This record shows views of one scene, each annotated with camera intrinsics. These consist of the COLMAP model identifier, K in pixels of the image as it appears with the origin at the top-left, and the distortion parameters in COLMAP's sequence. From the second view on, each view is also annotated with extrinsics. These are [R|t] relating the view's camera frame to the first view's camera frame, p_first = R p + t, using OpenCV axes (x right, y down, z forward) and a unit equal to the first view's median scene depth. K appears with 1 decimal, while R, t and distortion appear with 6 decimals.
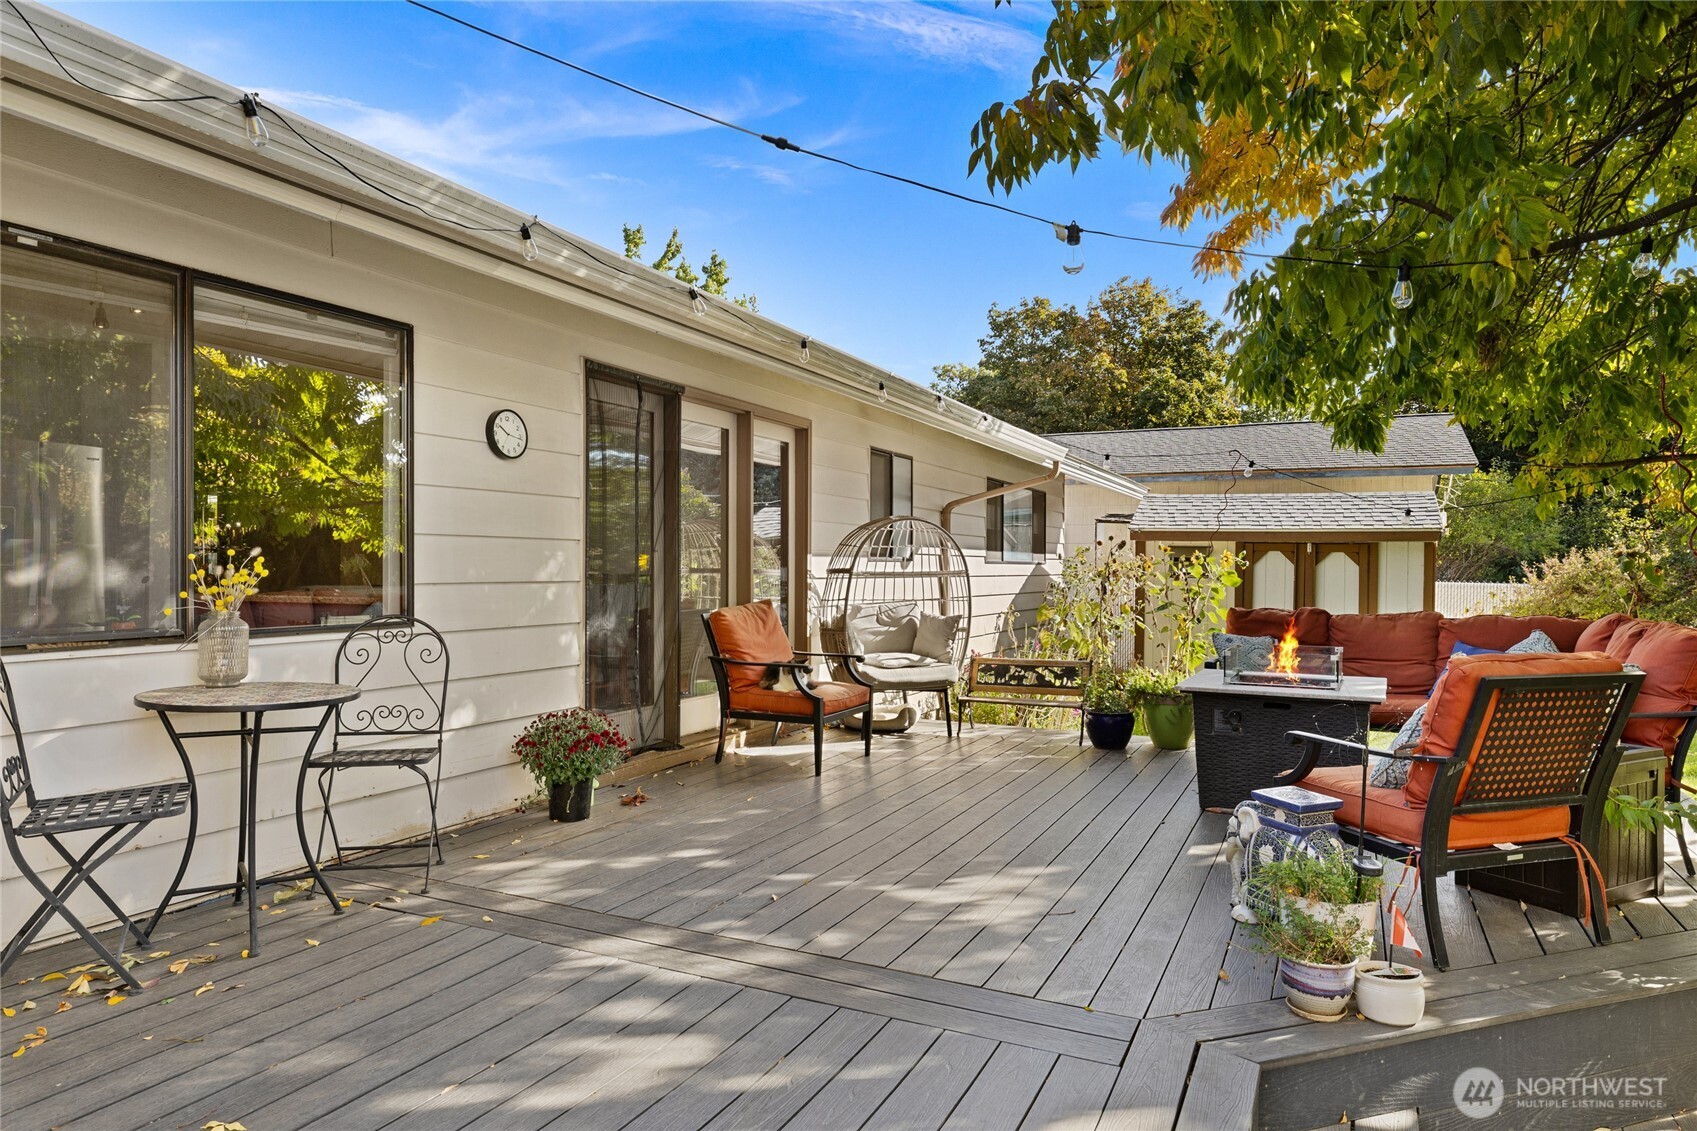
lens RADIAL K [[1056.6, 0, 846.8], [0, 1056.6, 554.0], [0, 0, 1]] dist [-0.006739, 0.000897]
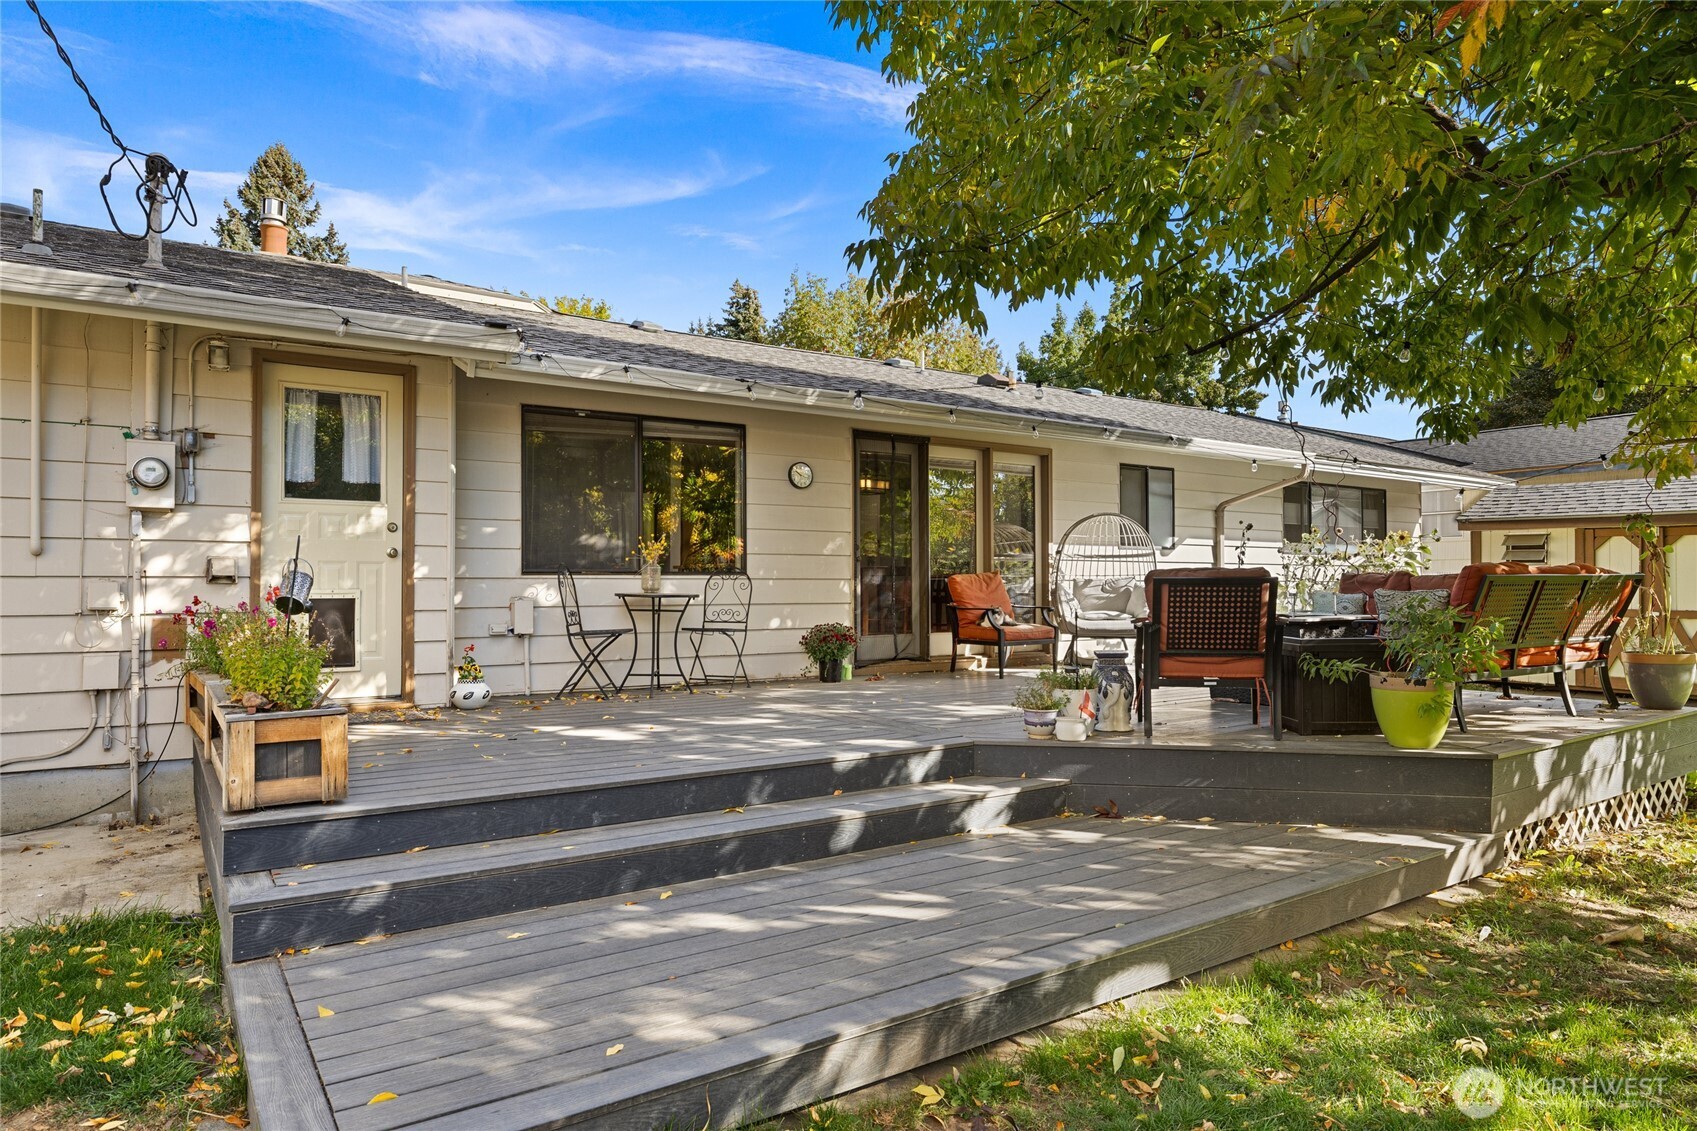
lens RADIAL K [[1056.6, 0, 845.8], [0, 1056.6, 565.7], [0, 0, 1]] dist [-0.006739, 0.000897]
pose [[0.866658, -0.019906, -0.498505, 0.544680], [0.014327, 0.999785, -0.015016, 0.060700], [0.498697, 0.005871, 0.866757, -0.465940]]
